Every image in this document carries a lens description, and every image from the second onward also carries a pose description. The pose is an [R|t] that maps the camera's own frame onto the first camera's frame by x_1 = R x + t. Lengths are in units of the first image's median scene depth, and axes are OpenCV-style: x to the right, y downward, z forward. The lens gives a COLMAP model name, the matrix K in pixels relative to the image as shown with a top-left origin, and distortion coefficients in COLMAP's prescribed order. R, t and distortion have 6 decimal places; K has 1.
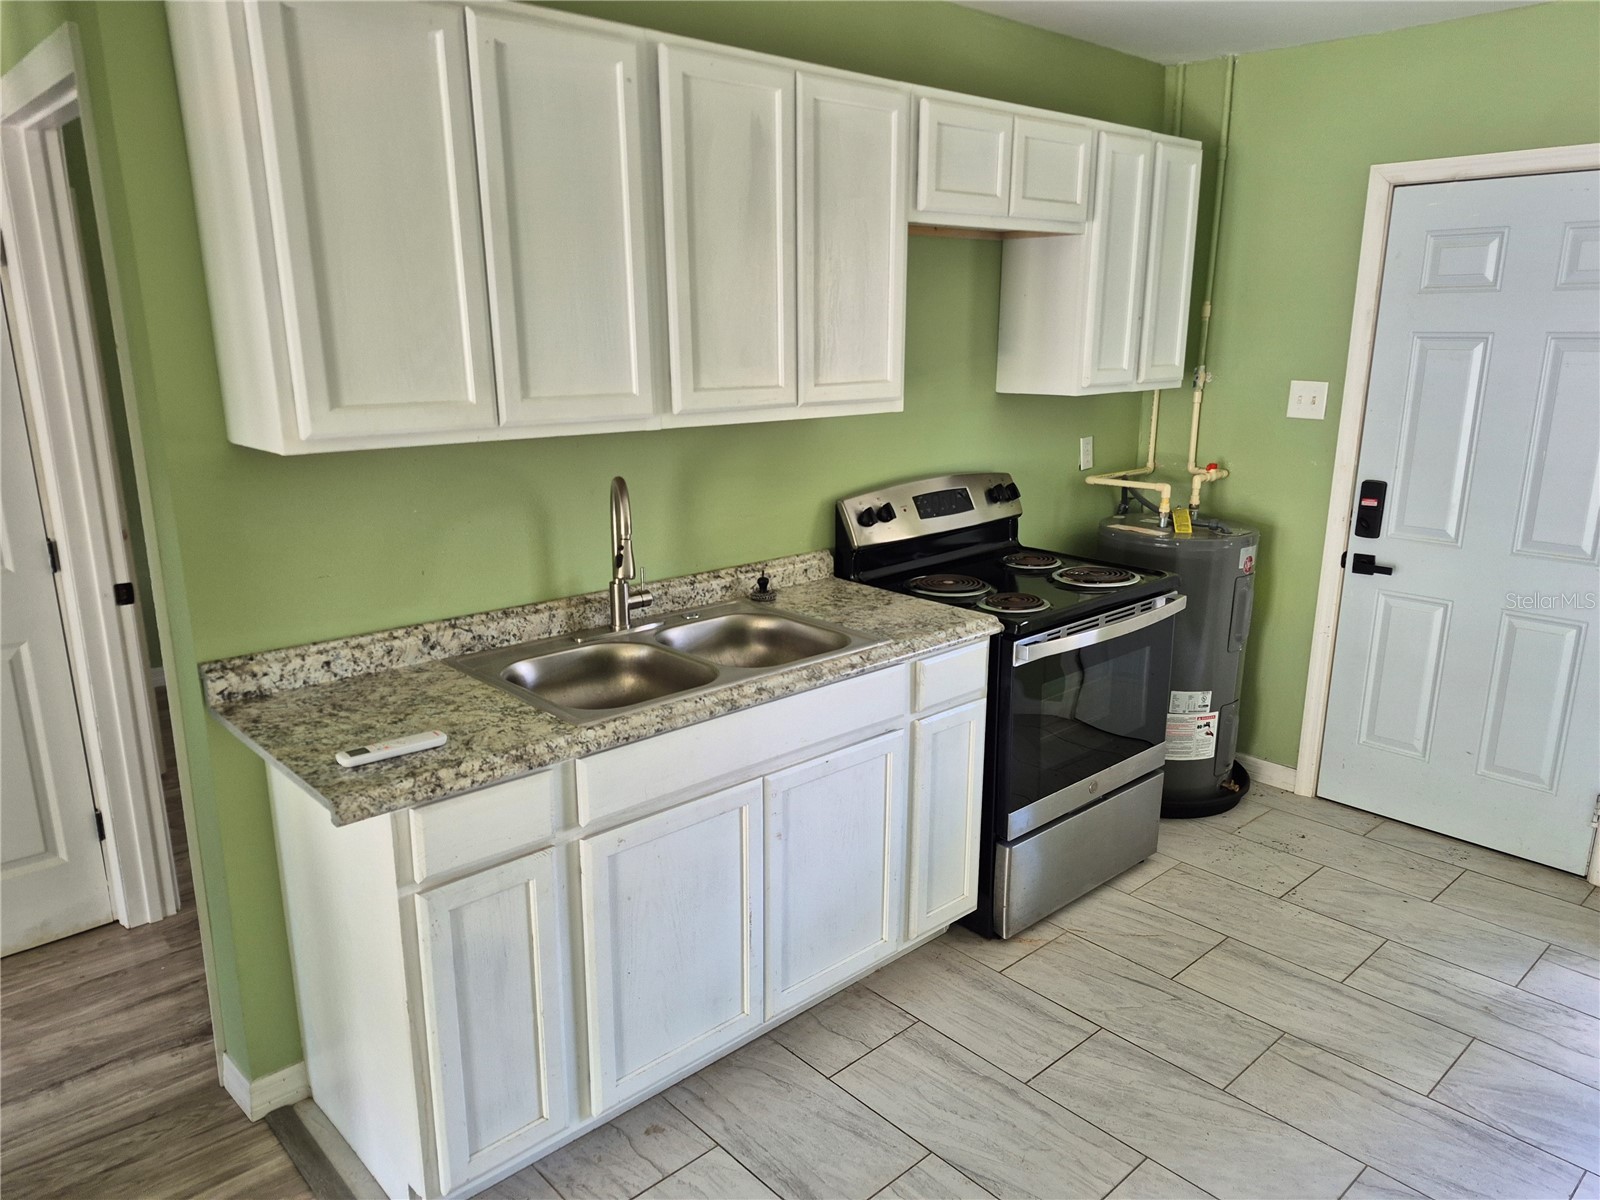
lens RADIAL K [[1118.4, 0, 800.0], [0, 1118.4, 600.0], [0, 0, 1]] dist [0.002673, 0.001014]
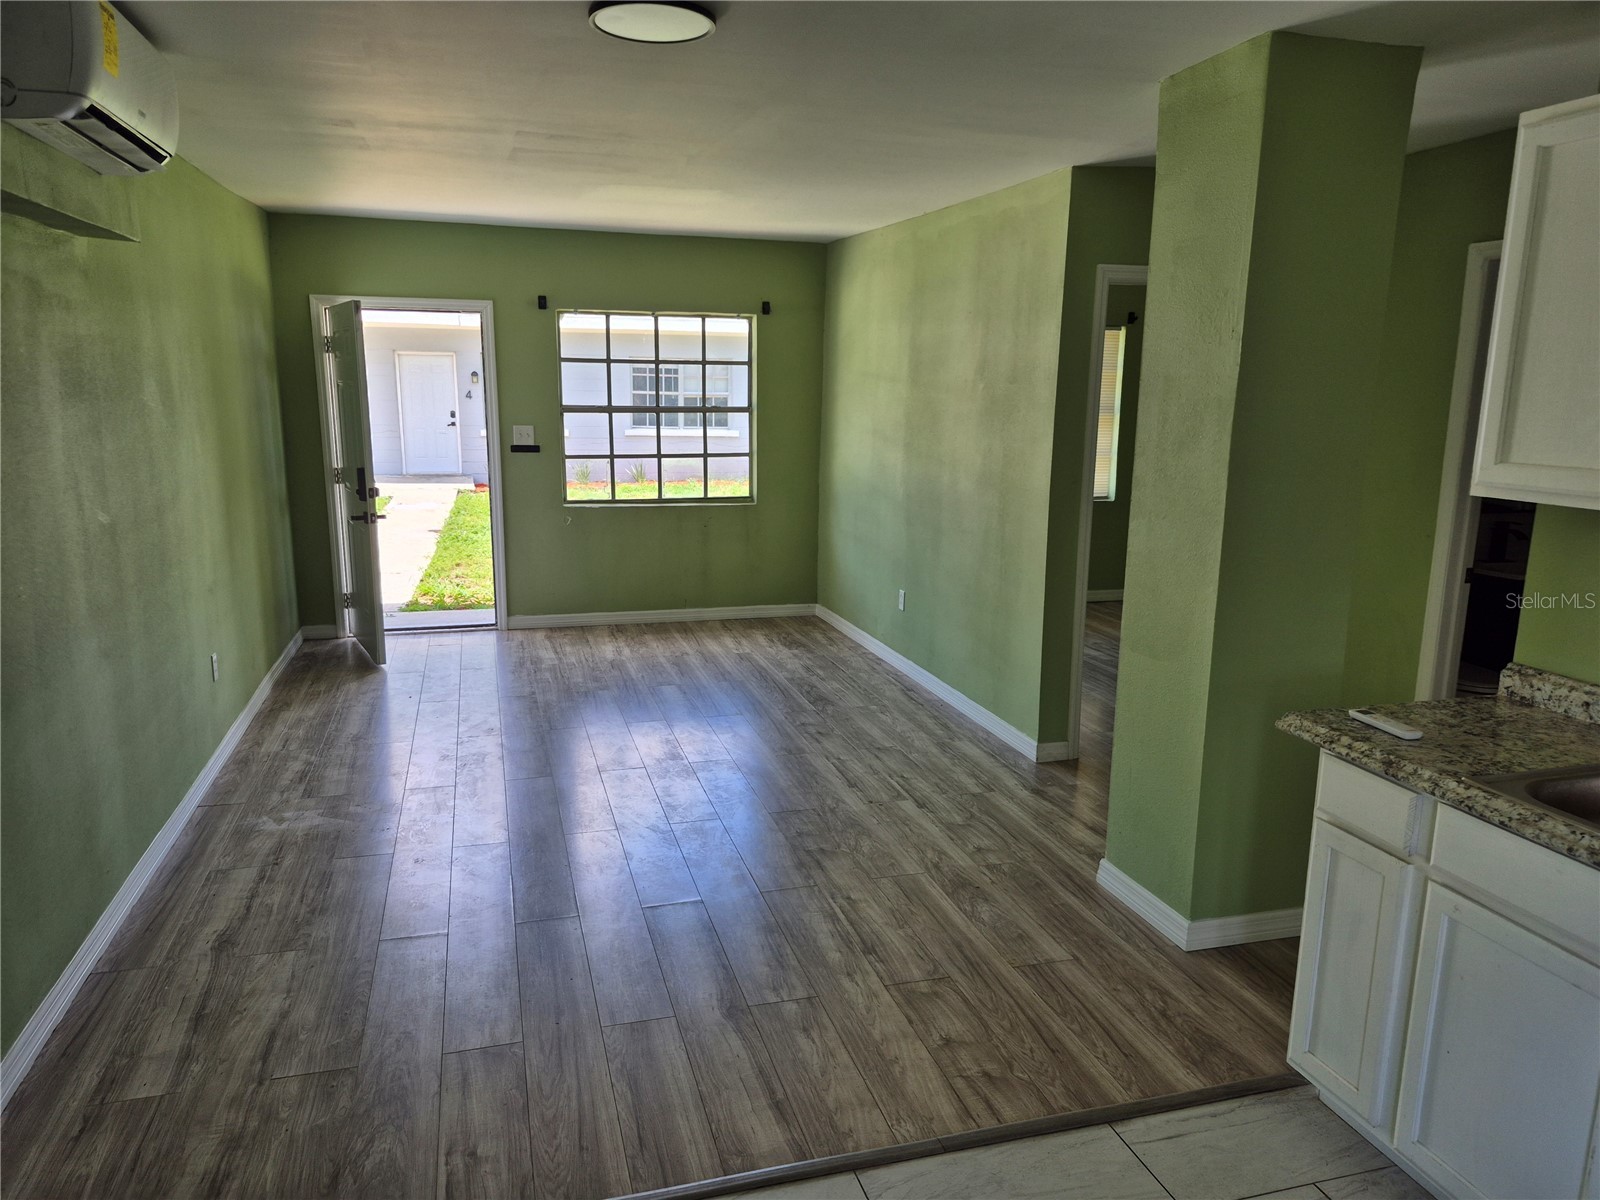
lens RADIAL K [[1118.4, 0, 800.0], [0, 1118.4, 600.0], [0, 0, 1]] dist [0.002673, 0.001014]
pose [[-0.446714, 0.167455, -0.878866, 0.931586], [-0.225095, 0.929694, 0.291551, -0.198453], [0.865898, 0.328068, -0.377614, 0.788759]]
